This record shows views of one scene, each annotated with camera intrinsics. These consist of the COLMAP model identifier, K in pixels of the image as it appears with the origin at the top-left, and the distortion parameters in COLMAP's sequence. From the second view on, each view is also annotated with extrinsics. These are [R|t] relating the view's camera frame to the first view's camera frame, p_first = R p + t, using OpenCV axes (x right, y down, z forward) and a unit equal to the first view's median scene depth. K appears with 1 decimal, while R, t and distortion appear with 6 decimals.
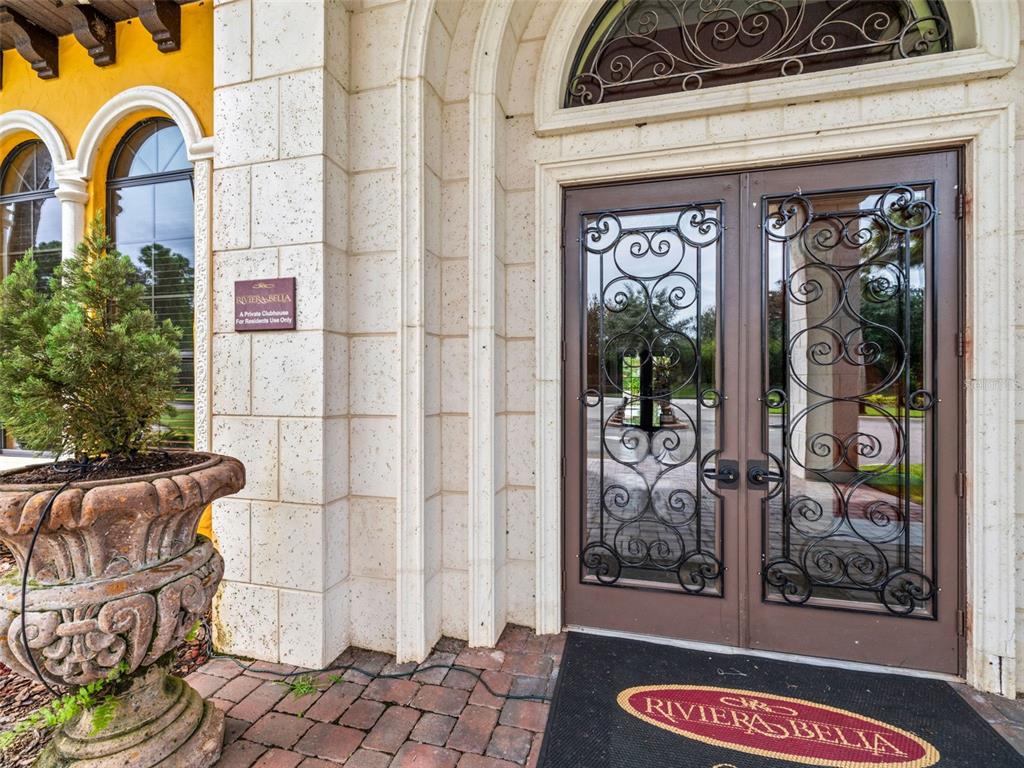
lens RADIAL K [[464.4, 0, 512.5], [0, 464.4, 379.1], [0, 0, 1]] dist [-0.001076, -0.000323]
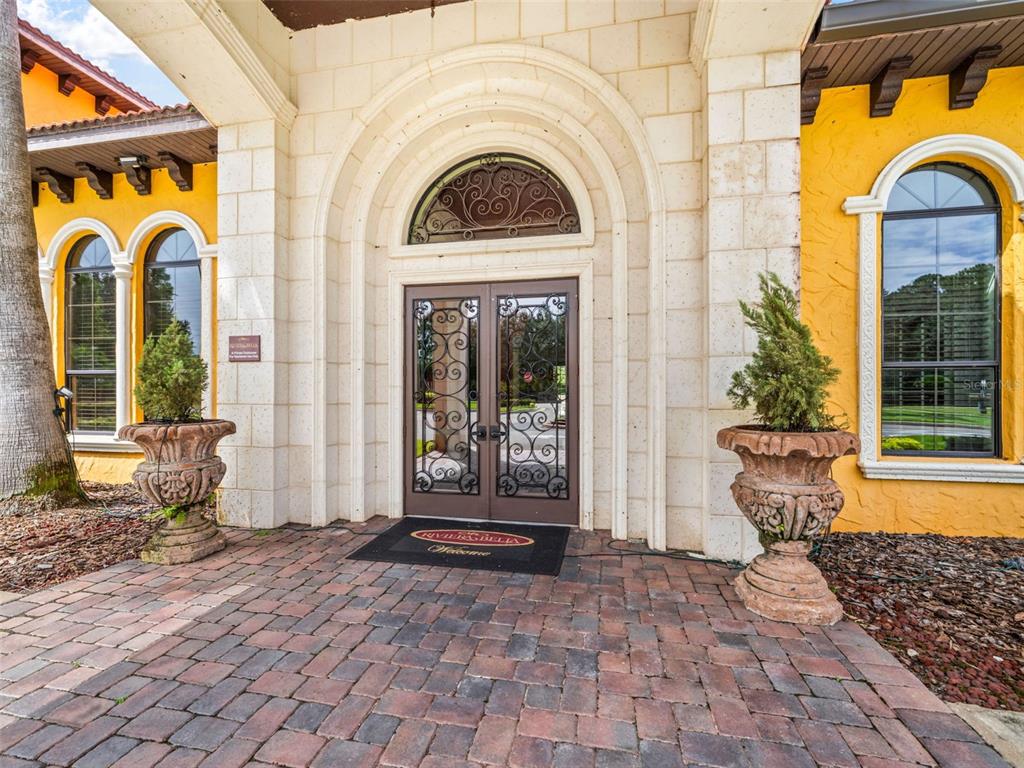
lens RADIAL K [[456.0, 0, 512.0], [0, 456.0, 384.0], [0, 0, 1]] dist [-0.000205, 0.000046]
pose [[0.998916, 0.000904, 0.046533, 0.519452], [-0.000857, 0.999999, -0.001028, -0.005648], [-0.046533, 0.000987, 0.998916, -1.001804]]
